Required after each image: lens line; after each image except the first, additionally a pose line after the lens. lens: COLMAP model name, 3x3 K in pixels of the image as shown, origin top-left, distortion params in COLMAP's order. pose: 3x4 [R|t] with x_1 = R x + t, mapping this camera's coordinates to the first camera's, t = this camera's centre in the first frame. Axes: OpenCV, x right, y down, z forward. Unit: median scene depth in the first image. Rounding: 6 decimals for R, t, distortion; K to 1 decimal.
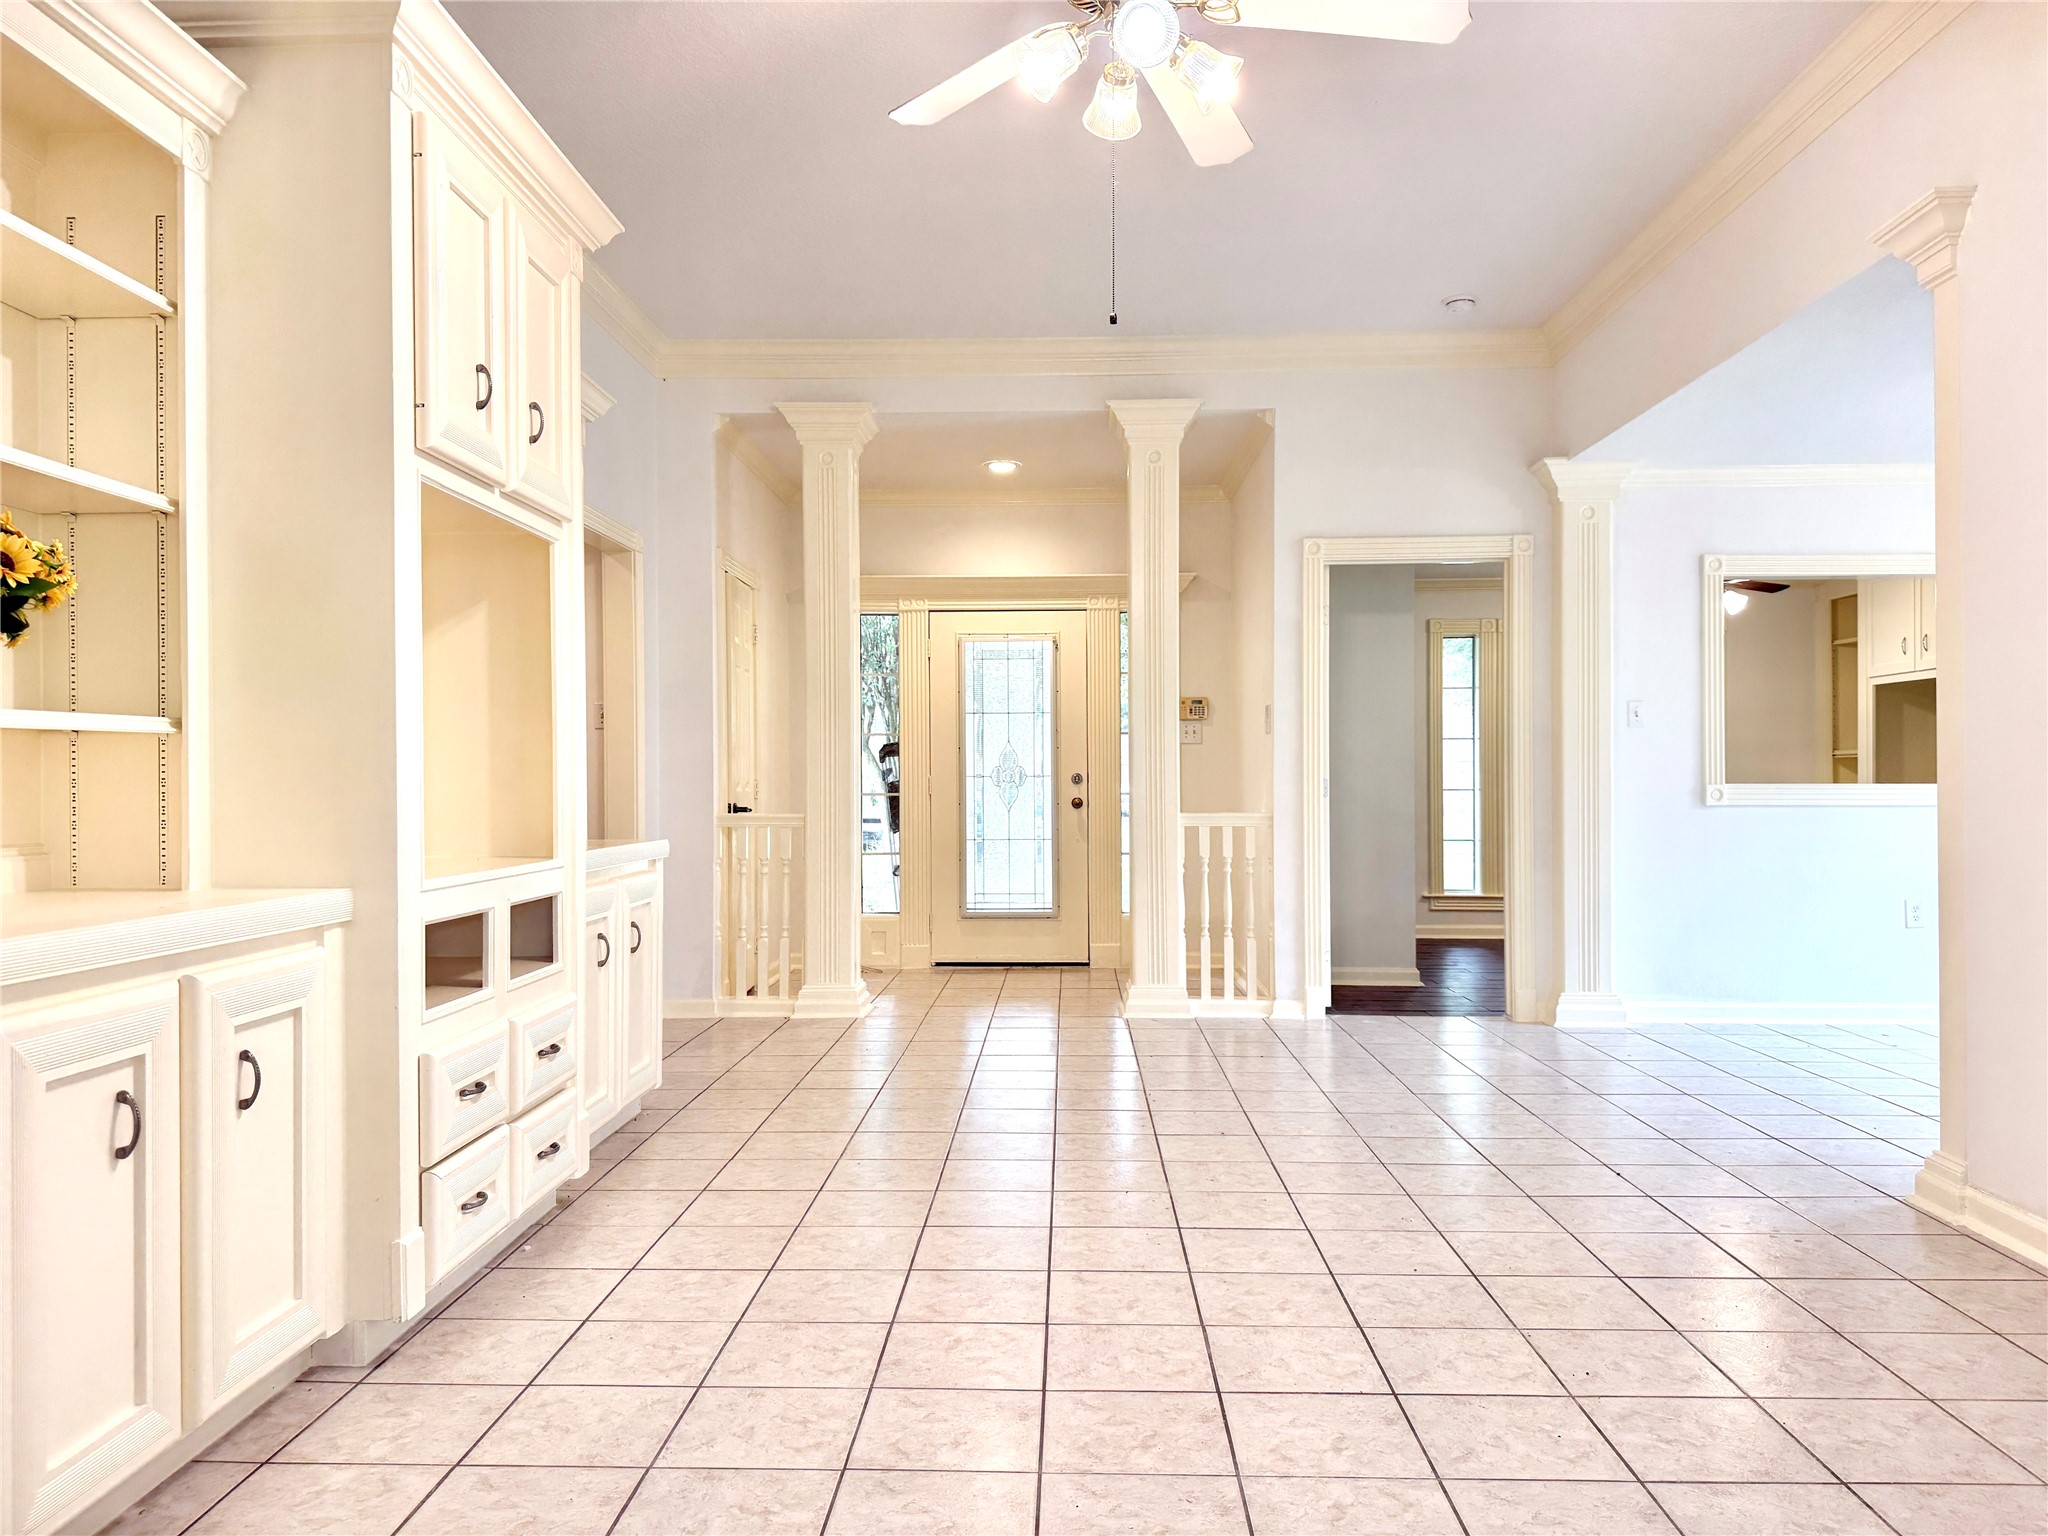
lens RADIAL K [[1437.4, 0, 1033.5], [0, 1437.4, 777.2], [0, 0, 1]] dist [0.051602, -0.061591]
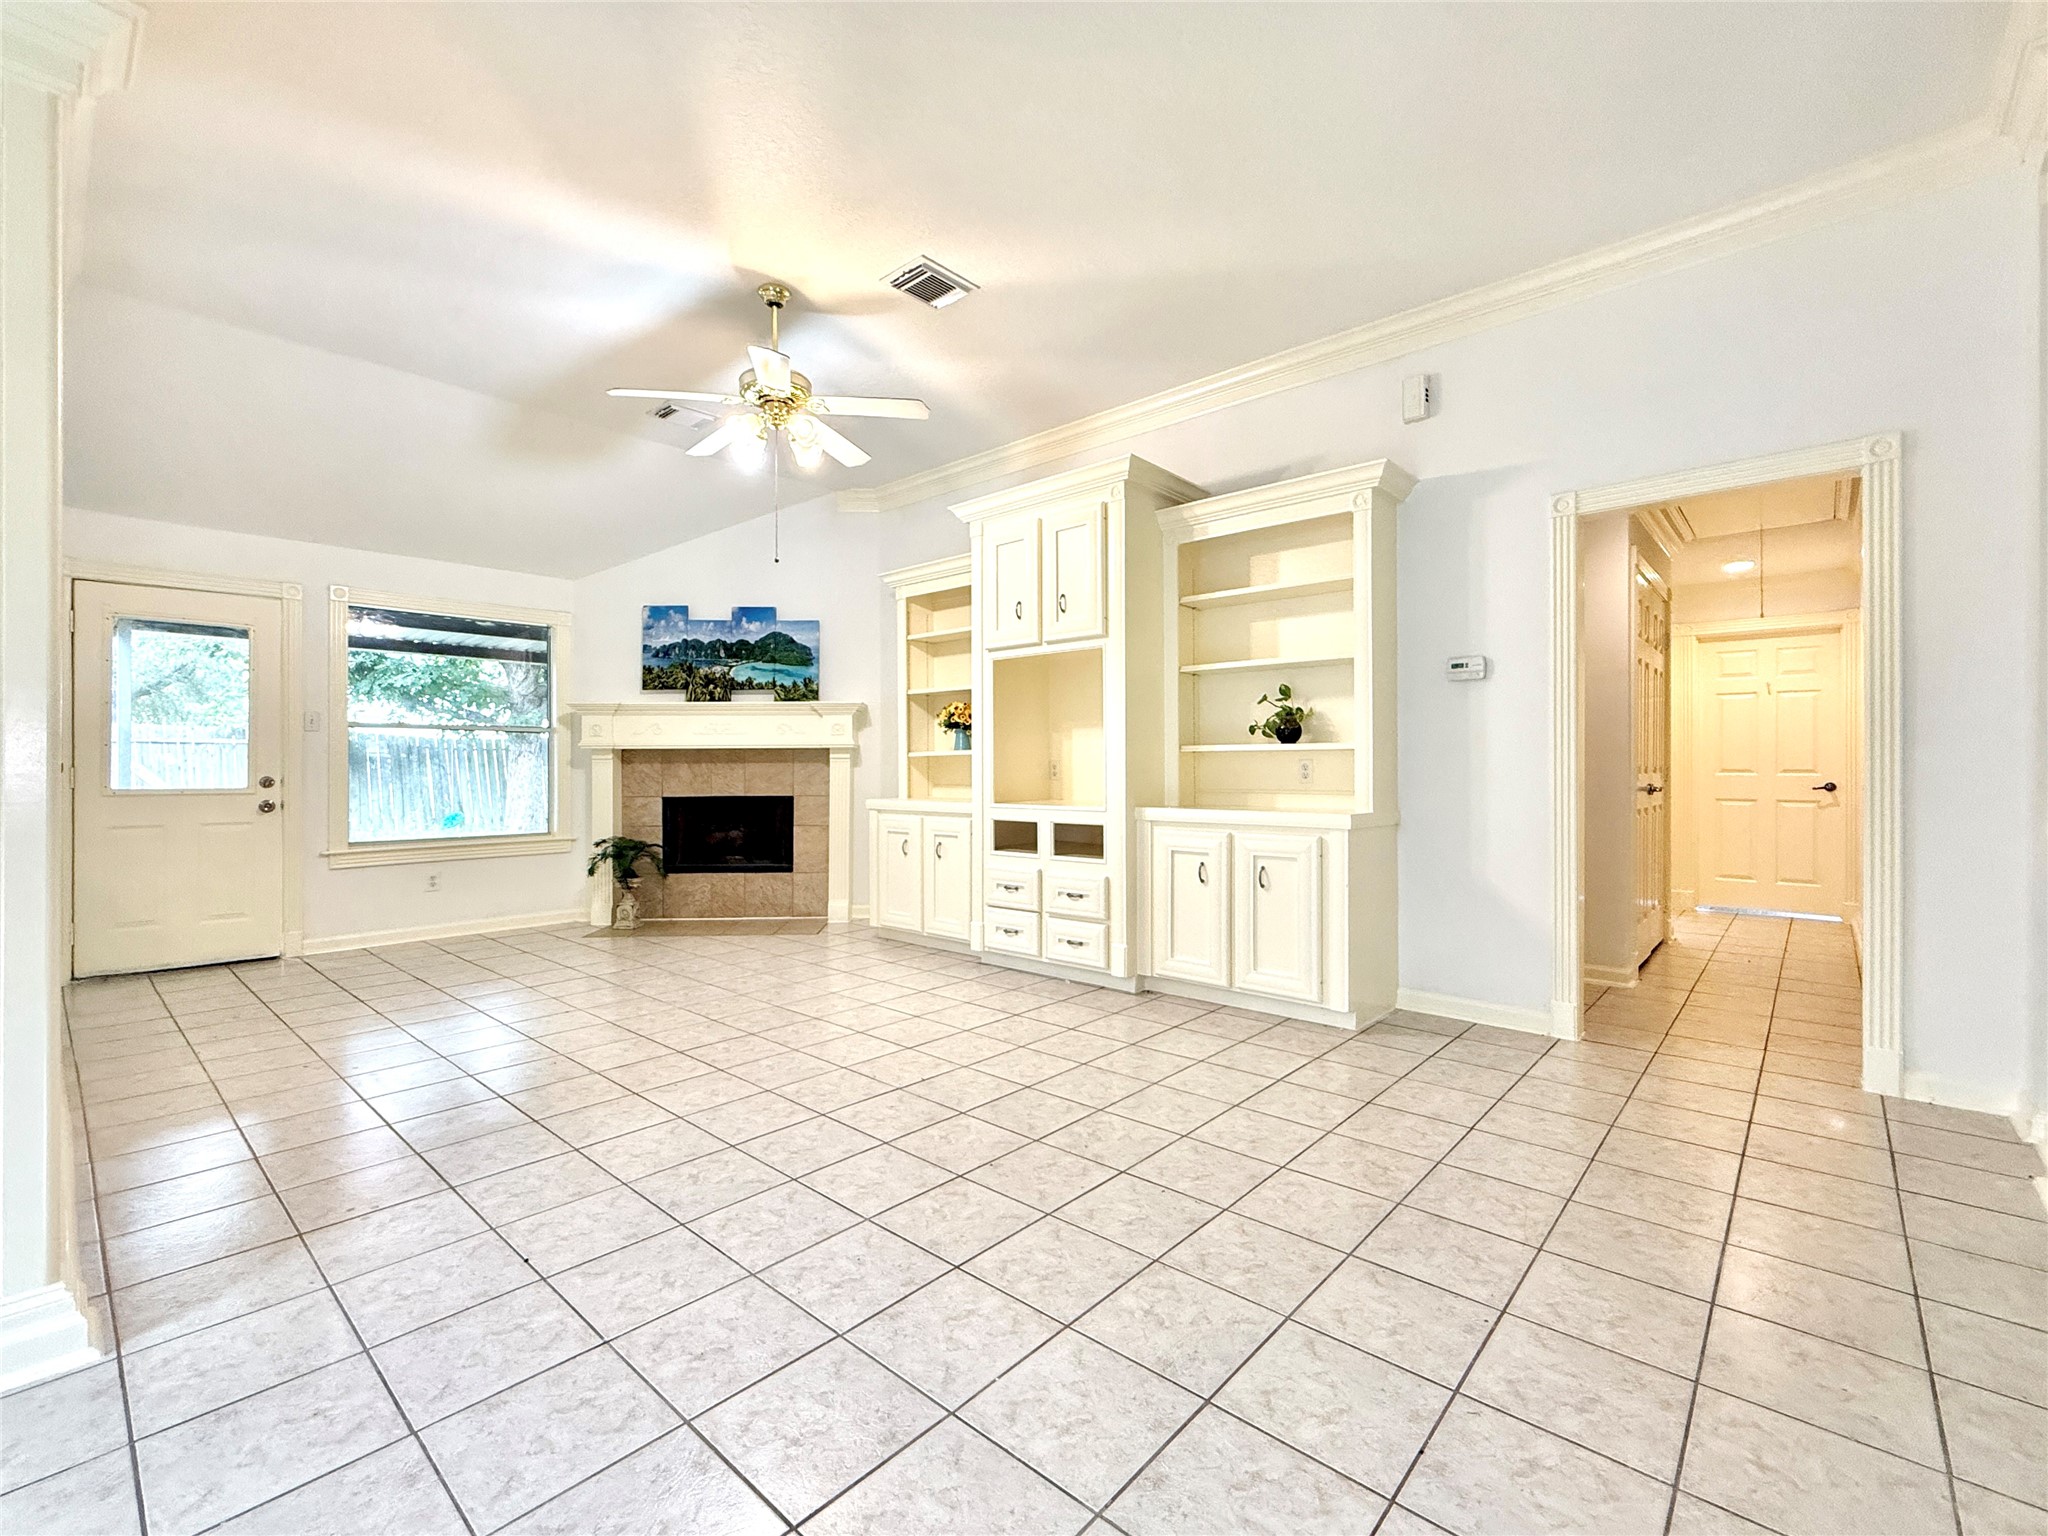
lens RADIAL K [[905.4, 0, 1004.9], [0, 905.4, 757.8], [0, 0, 1]] dist [0.003719, -0.001587]
pose [[-0.662497, -0.004306, -0.749052, 0.813104], [0.006591, 0.999911, -0.011577, 0.003083], [0.749036, -0.012607, -0.662410, 2.042285]]
